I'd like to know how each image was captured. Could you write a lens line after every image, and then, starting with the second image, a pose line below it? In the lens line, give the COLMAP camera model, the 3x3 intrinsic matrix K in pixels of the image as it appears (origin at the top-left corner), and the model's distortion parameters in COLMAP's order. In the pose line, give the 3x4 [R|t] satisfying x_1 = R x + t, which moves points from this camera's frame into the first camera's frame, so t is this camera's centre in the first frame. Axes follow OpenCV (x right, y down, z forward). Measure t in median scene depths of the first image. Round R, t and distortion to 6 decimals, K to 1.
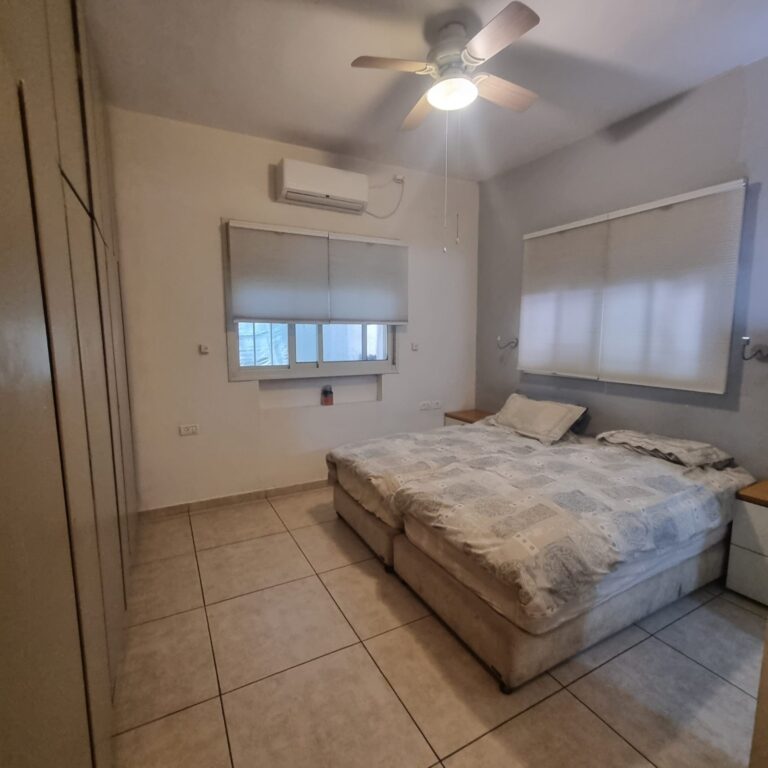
lens RADIAL K [[414.8, 0, 384.6], [0, 414.8, 386.3], [0, 0, 1]] dist [-0.002426, 0.000280]
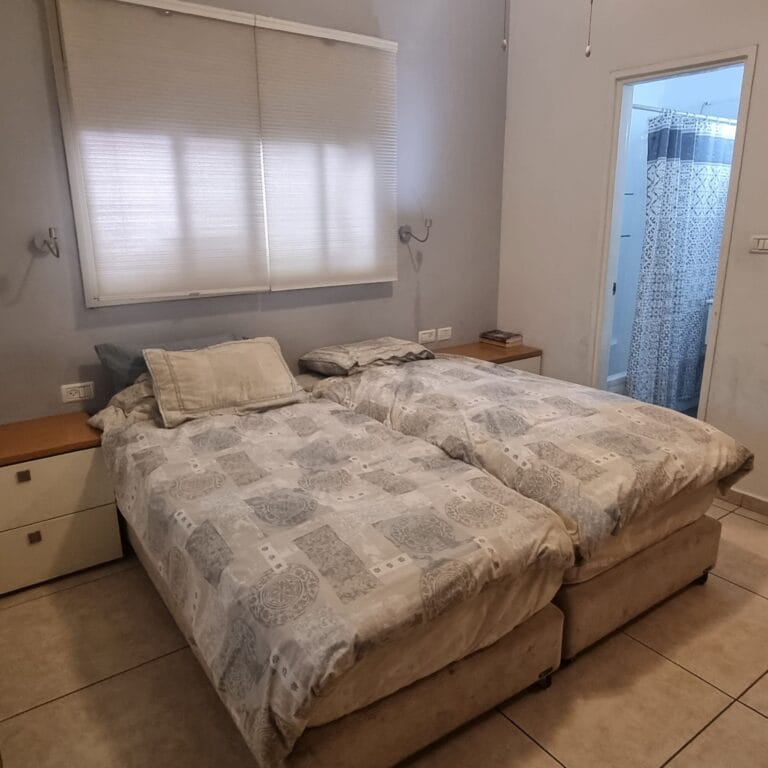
lens RADIAL K [[625.0, 0, 383.9], [0, 625.0, 381.1], [0, 0, 1]] dist [0.001015, 0.015210]
pose [[-0.125038, -0.264756, 0.956174, -0.606334], [0.131862, 0.950754, 0.280499, -0.165974], [-0.983350, 0.161157, -0.083969, 1.167551]]
